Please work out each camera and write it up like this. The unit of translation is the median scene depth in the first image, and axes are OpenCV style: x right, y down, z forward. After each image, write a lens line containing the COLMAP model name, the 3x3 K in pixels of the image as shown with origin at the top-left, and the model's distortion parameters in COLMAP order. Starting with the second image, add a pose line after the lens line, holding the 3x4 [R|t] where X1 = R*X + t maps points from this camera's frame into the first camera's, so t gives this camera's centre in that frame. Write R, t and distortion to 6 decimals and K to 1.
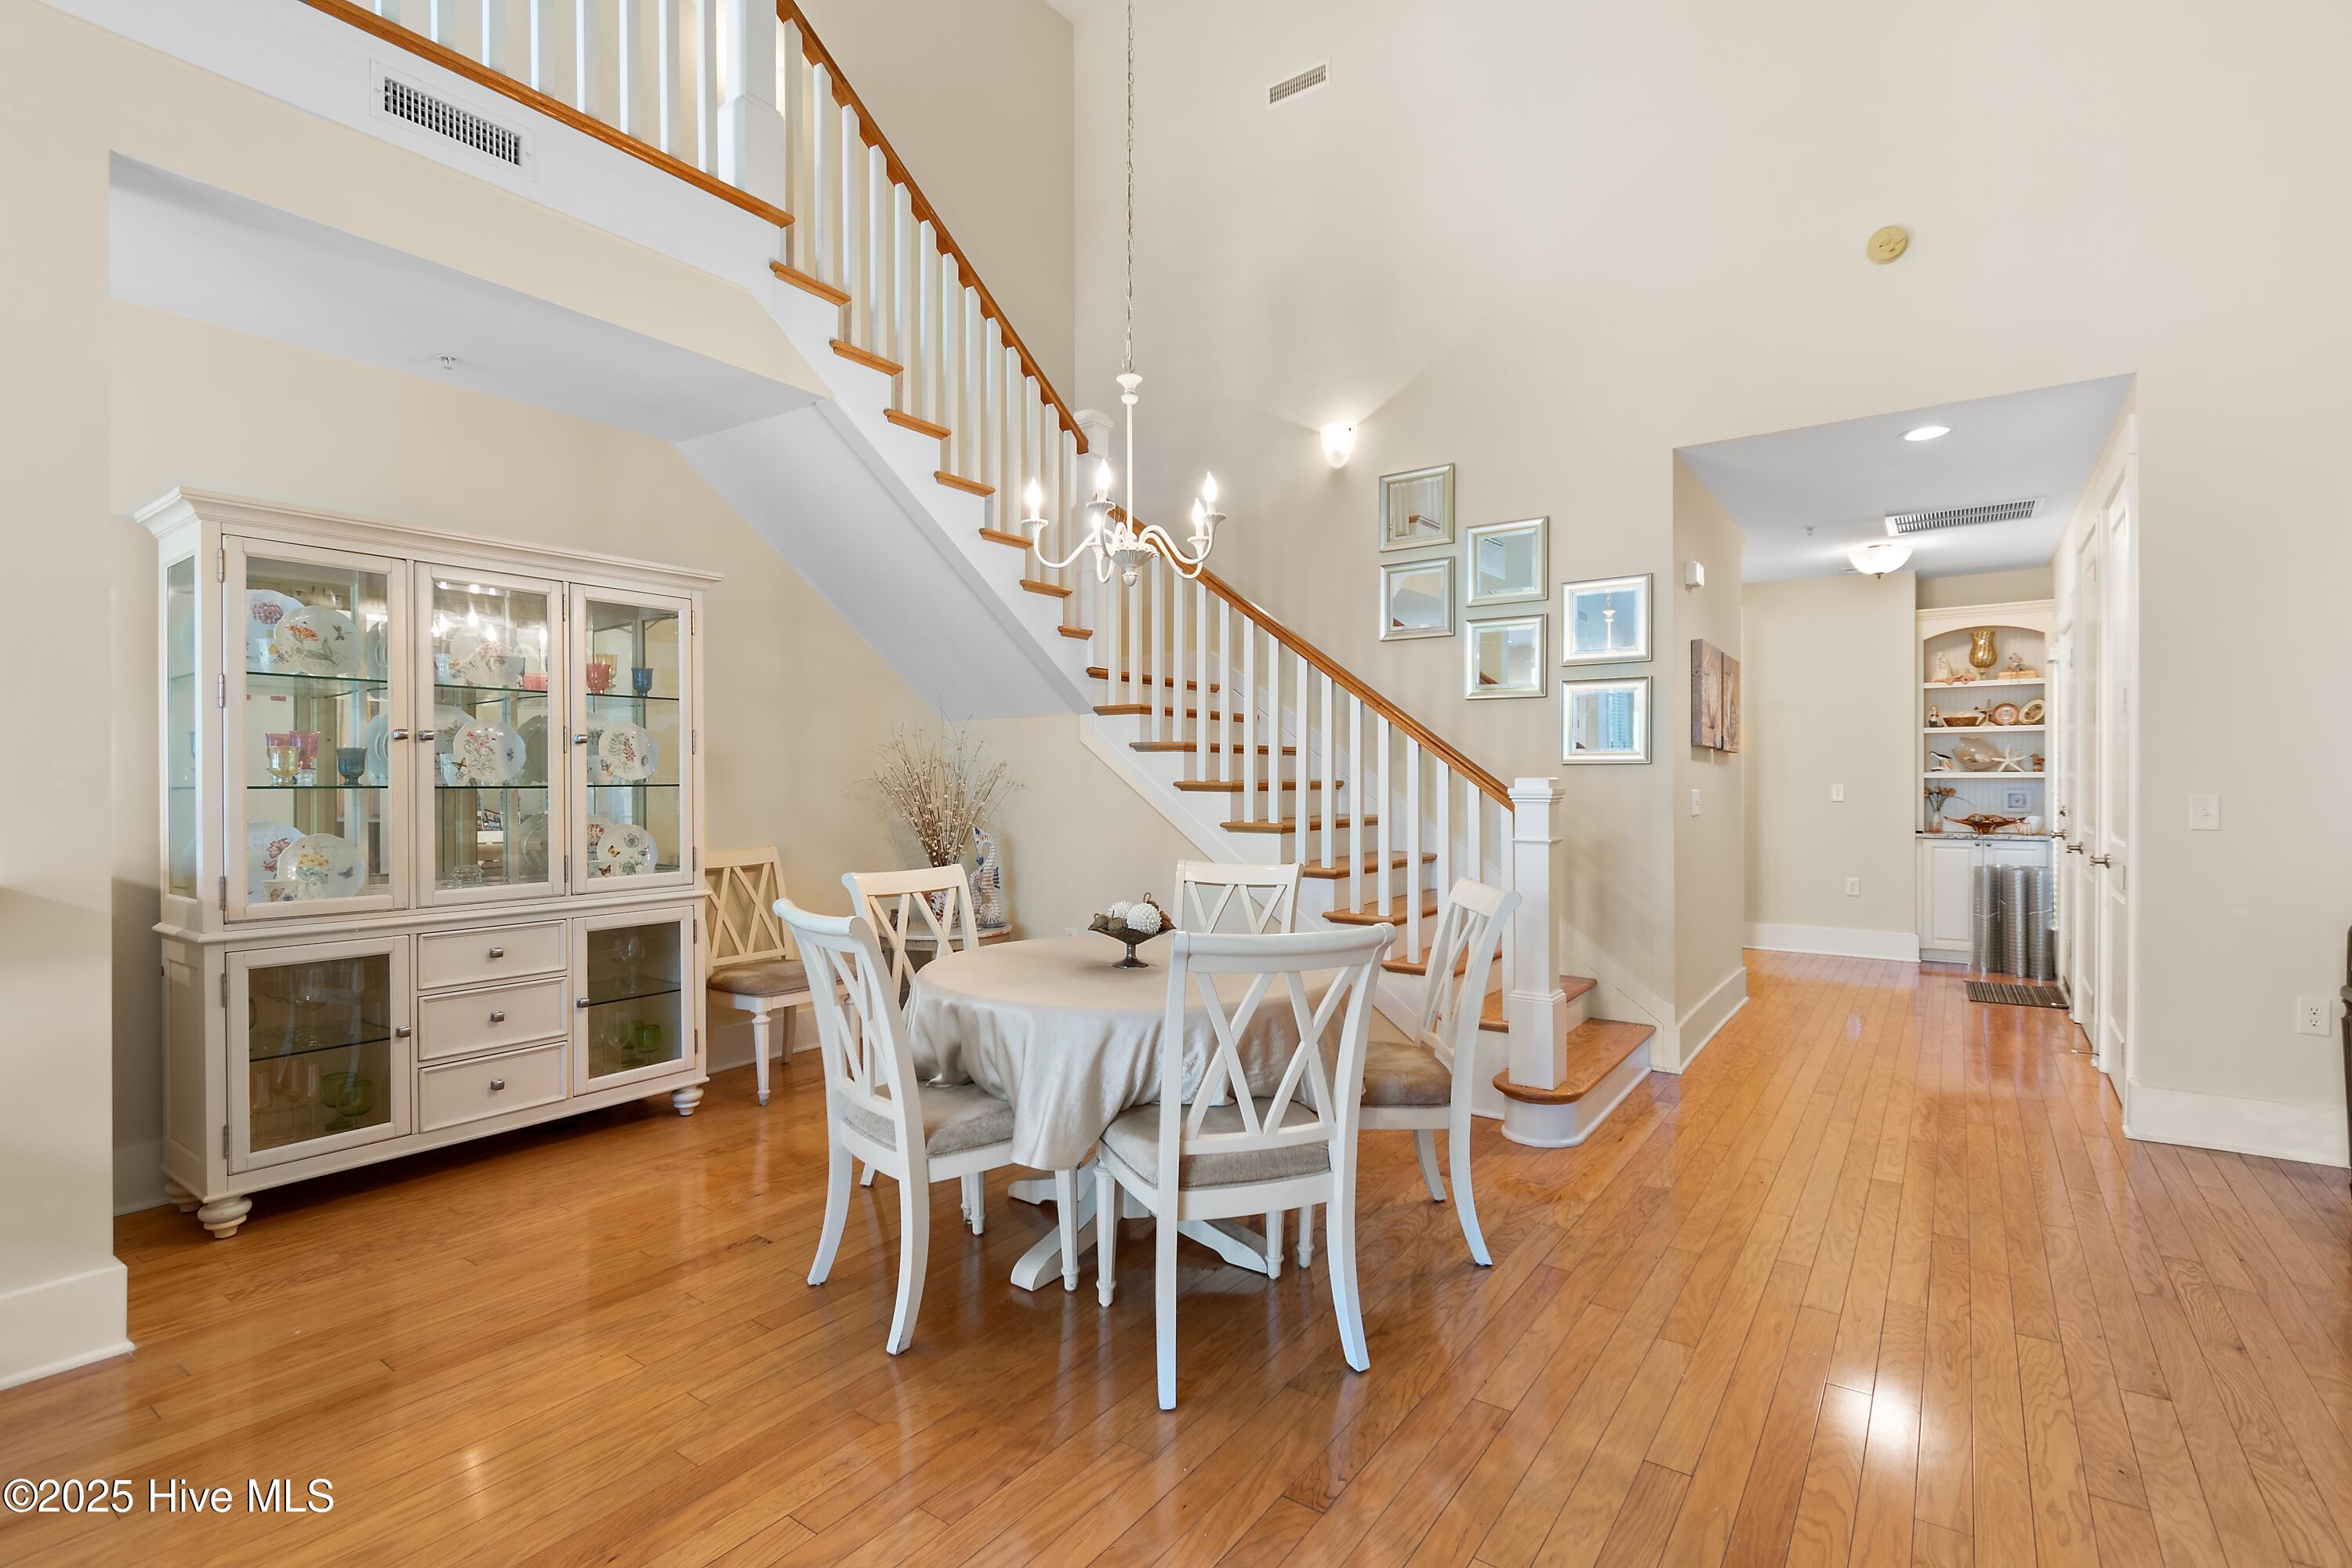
lens RADIAL K [[1093.6, 0, 1183.5], [0, 1093.6, 791.8], [0, 0, 1]] dist [0.001635, -0.000390]
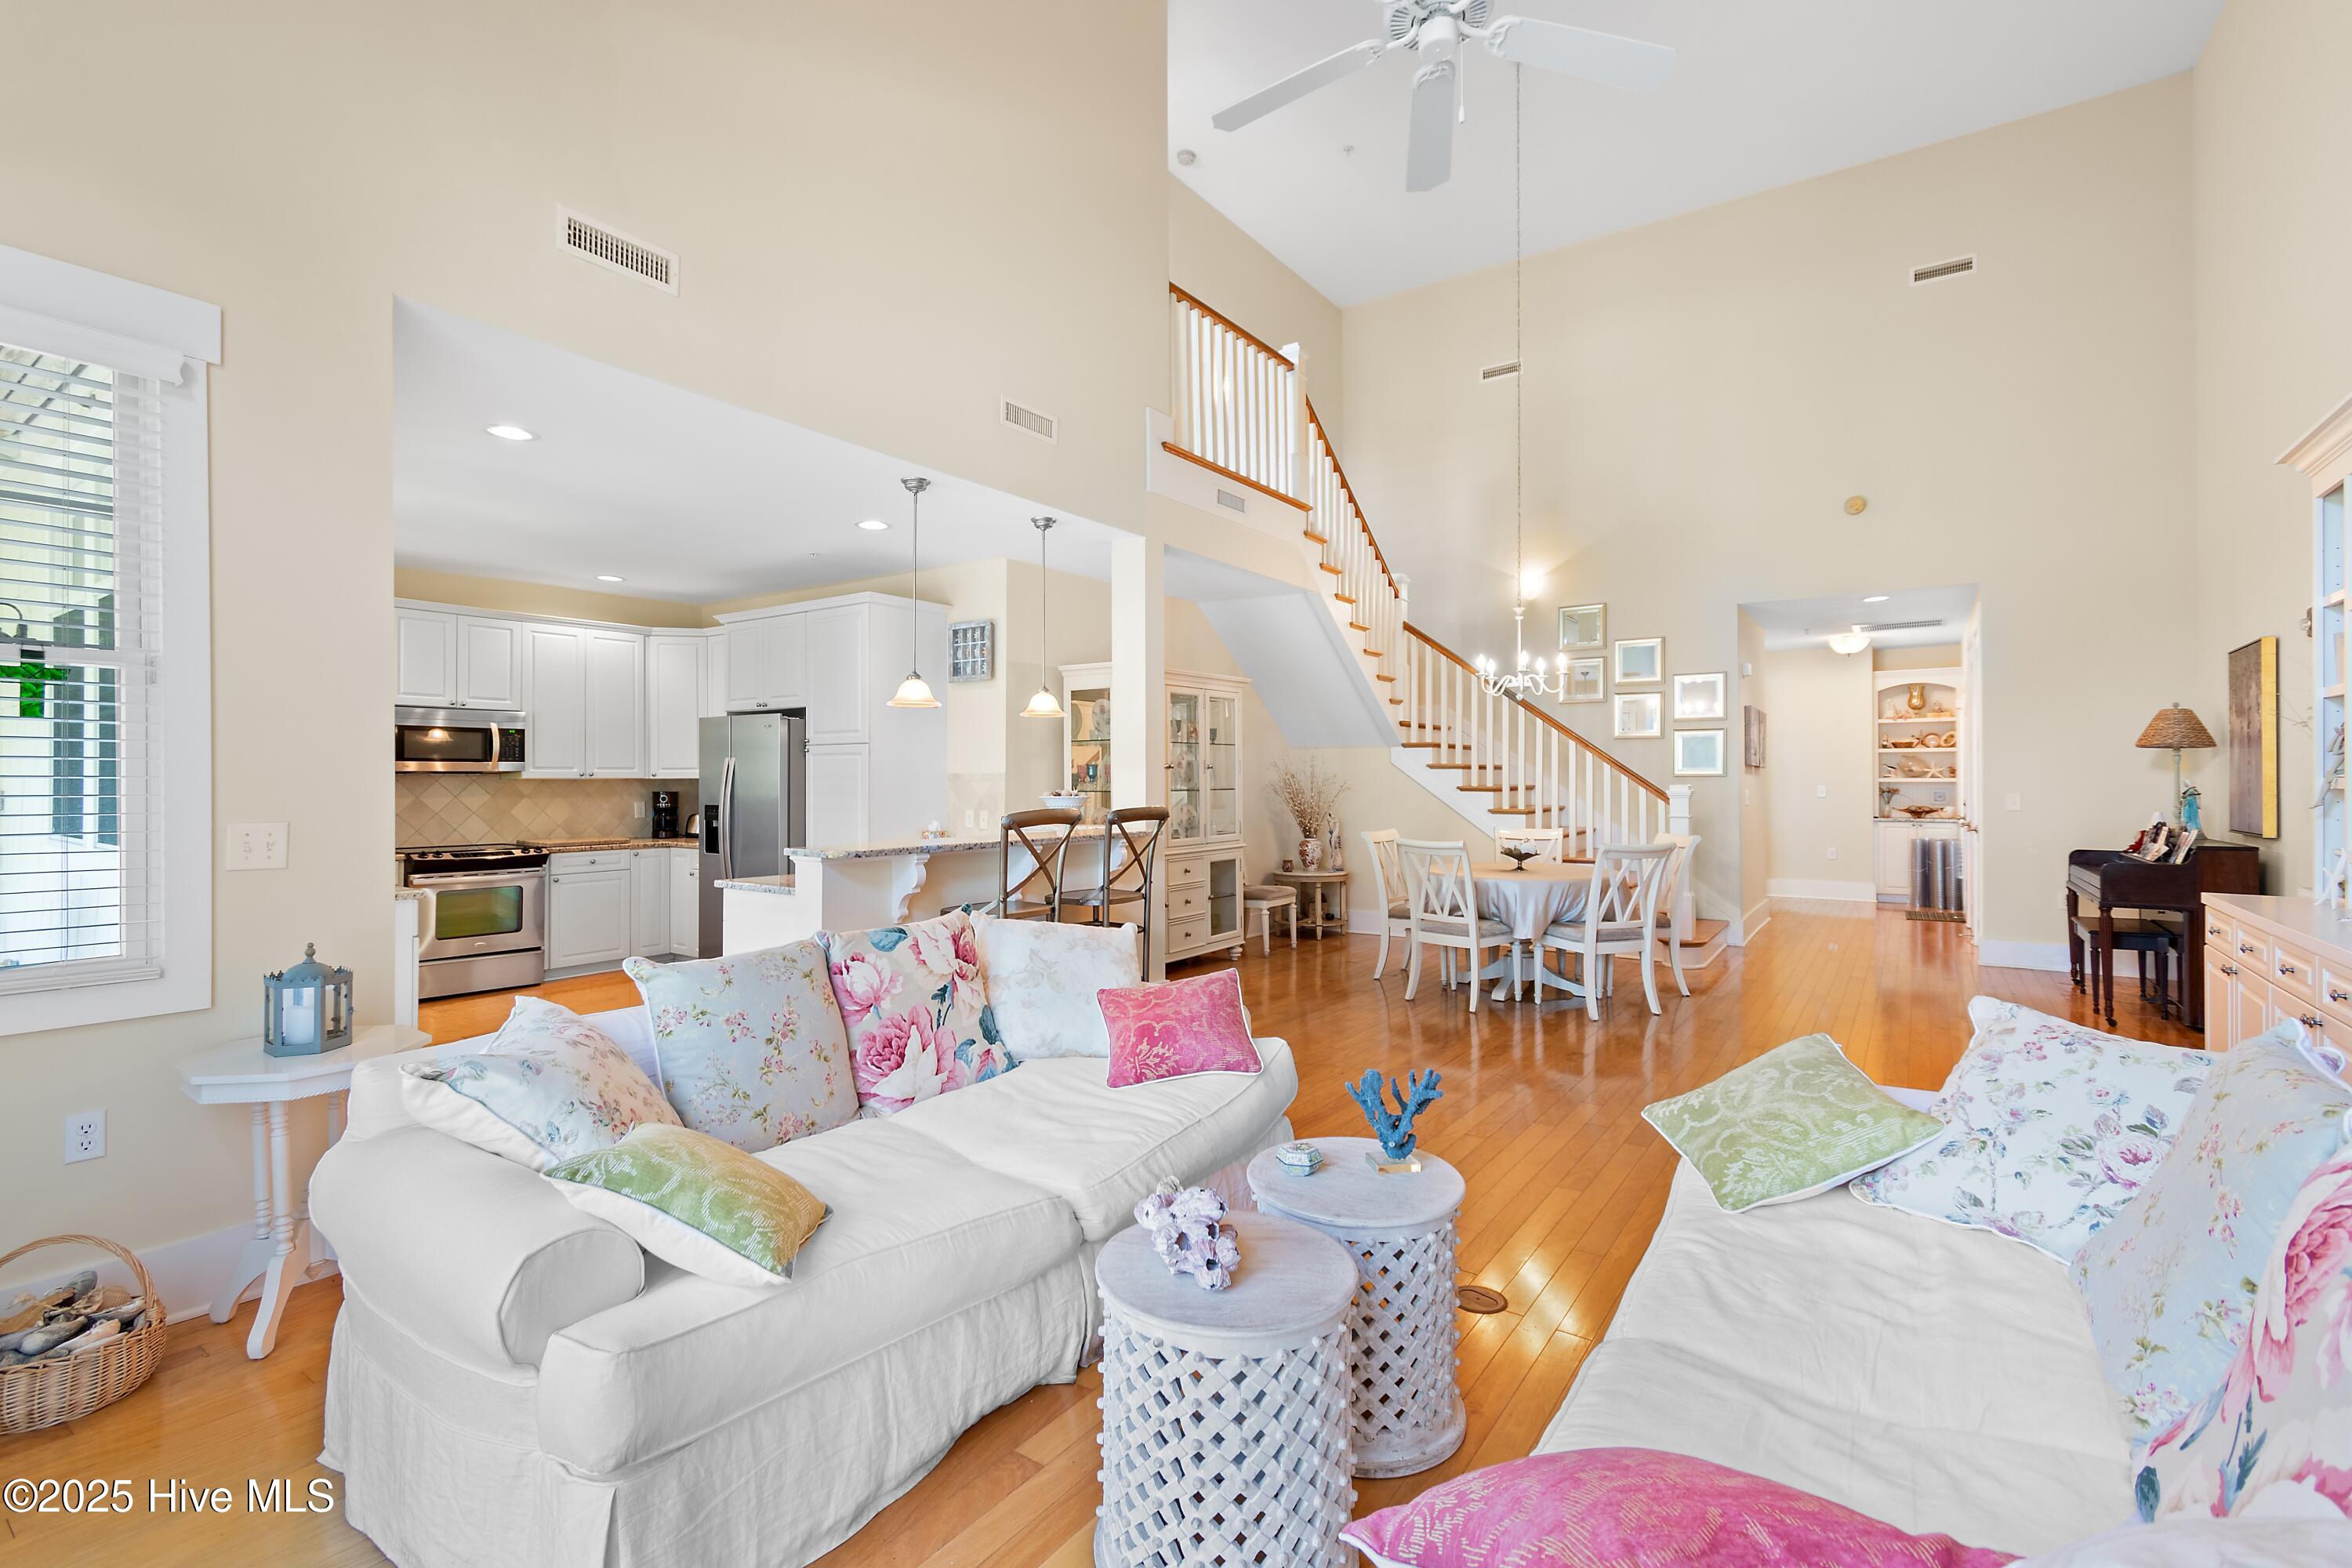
lens RADIAL K [[1053.0, 0, 1178.2], [0, 1053.0, 779.9], [0, 0, 1]] dist [0.000522, 0.001881]
pose [[0.999995, -0.000901, 0.003045, -0.439498], [0.000928, 0.999958, -0.009166, -0.004031], [-0.003036, 0.009168, 0.999953, -0.672561]]
